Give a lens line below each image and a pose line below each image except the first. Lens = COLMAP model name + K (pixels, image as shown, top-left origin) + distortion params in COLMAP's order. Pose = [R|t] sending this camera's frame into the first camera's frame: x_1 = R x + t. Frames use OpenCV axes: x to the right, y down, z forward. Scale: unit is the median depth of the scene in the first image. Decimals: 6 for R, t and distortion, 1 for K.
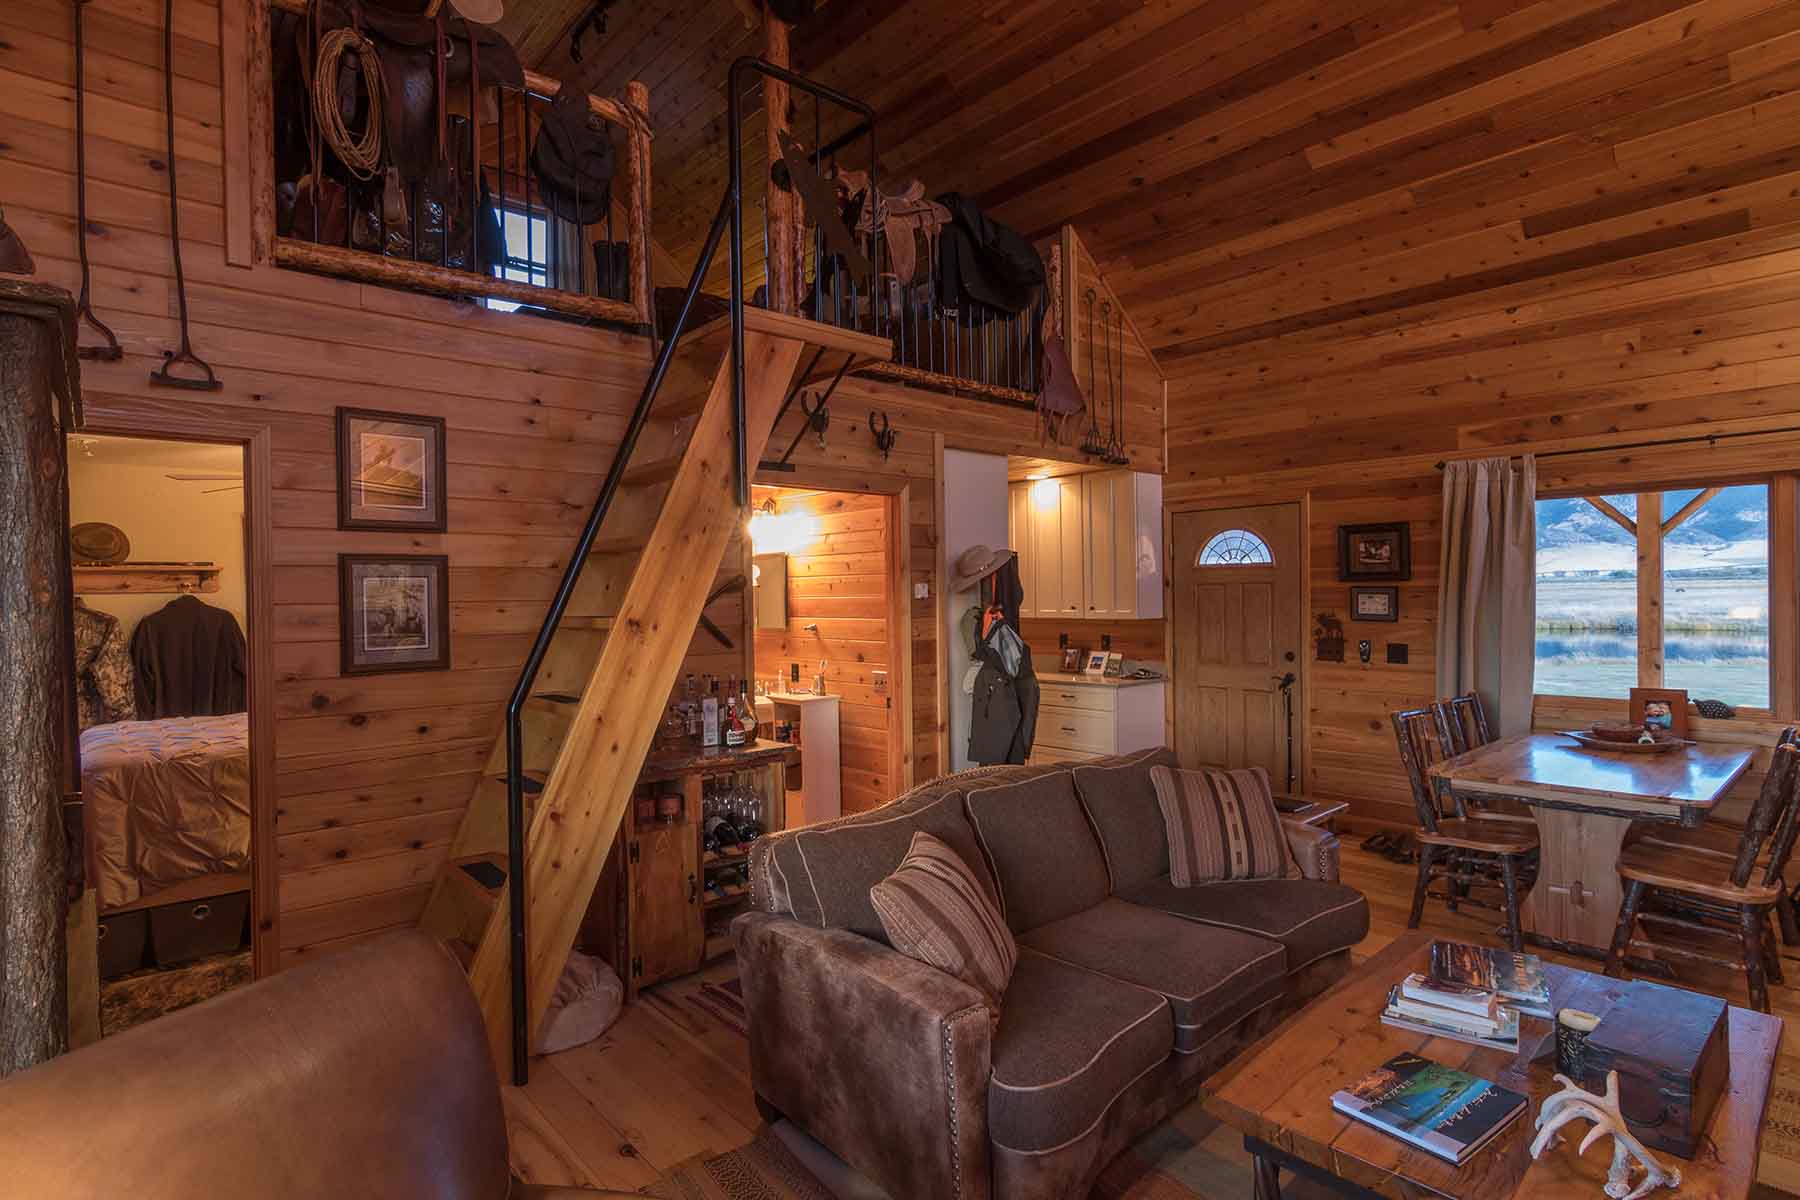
lens RADIAL K [[888.0, 0, 906.2], [0, 888.0, 606.2], [0, 0, 1]] dist [0.004373, -0.000416]
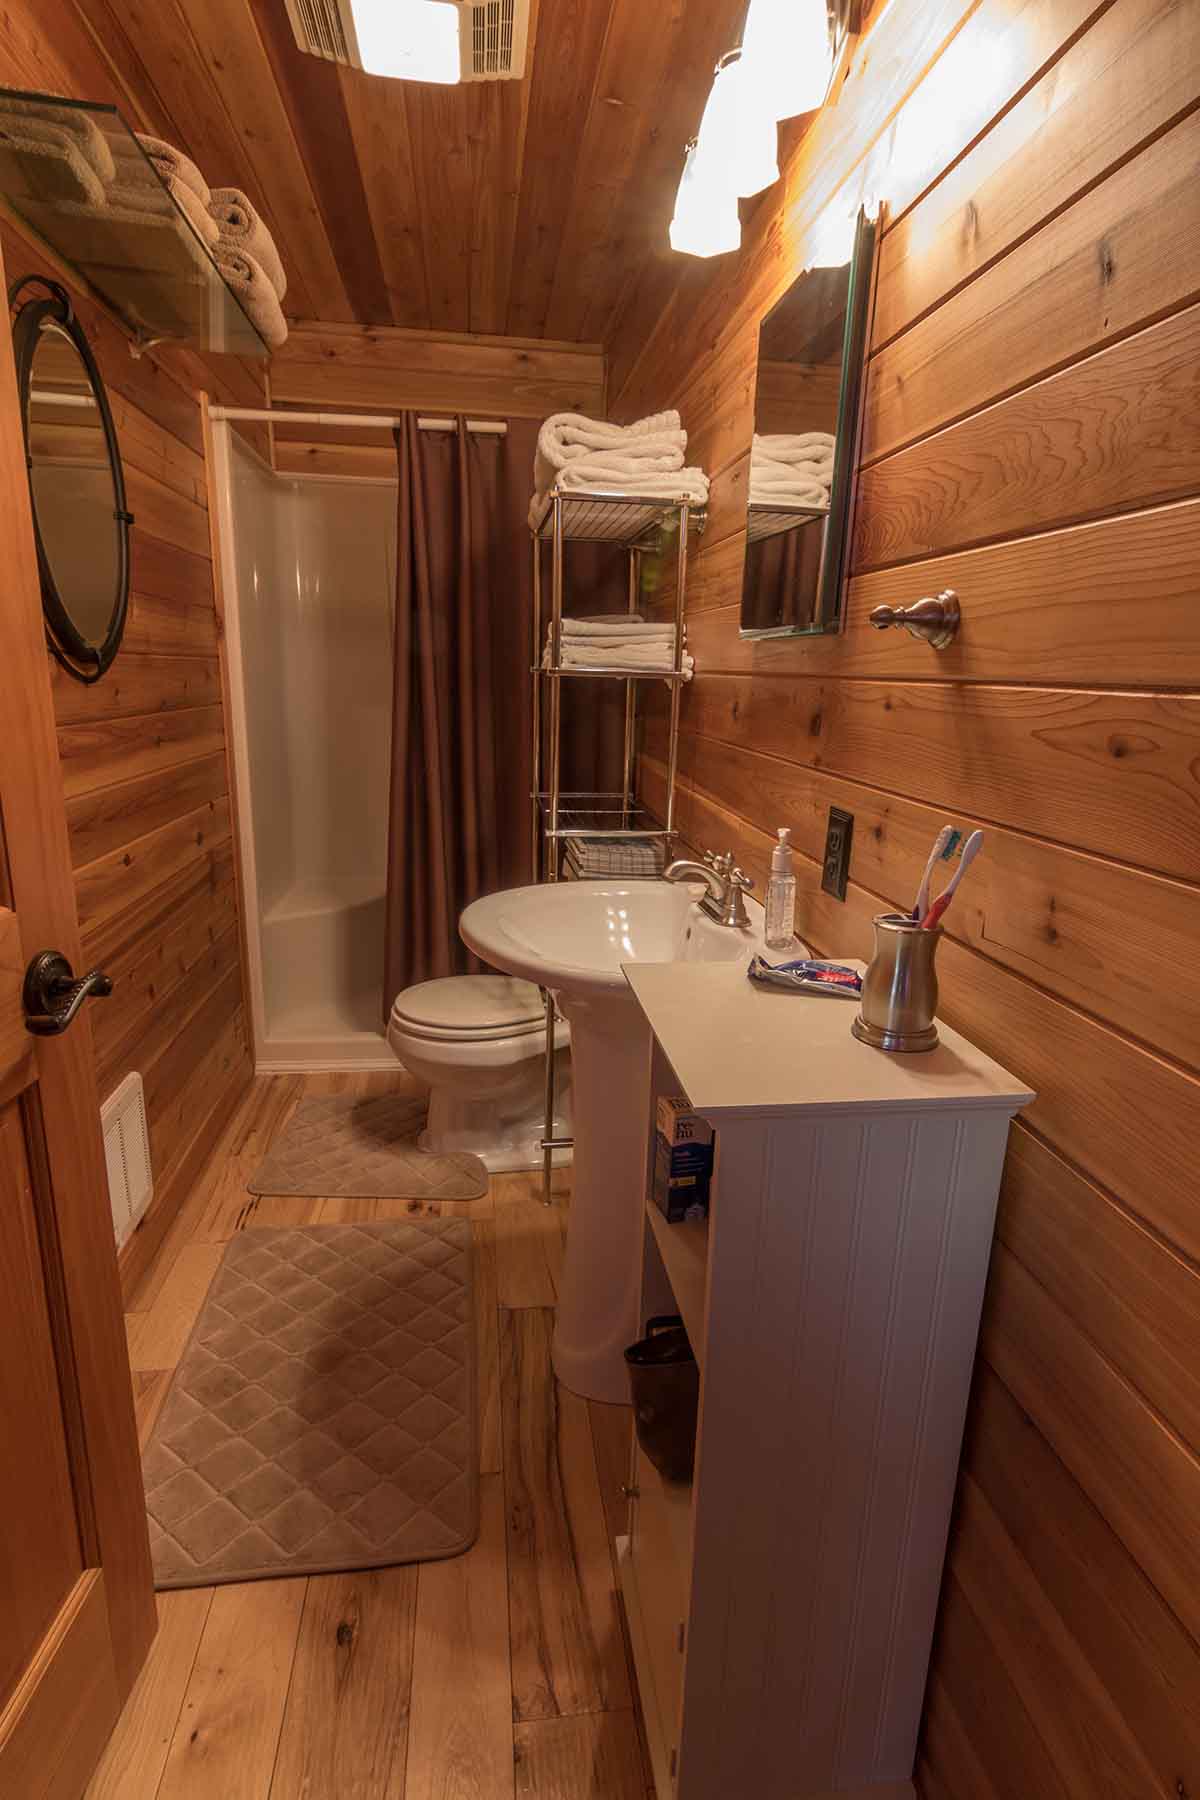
lens RADIAL K [[888.0, 0, 598.1], [0, 888.0, 897.7], [0, 0, 1]] dist [0.004373, -0.000416]
pose [[0.825289, 0.182979, -0.534244, -0.056961], [-0.055501, 0.967751, 0.245718, 0.036837], [0.561977, -0.173137, 0.808830, 0.799323]]
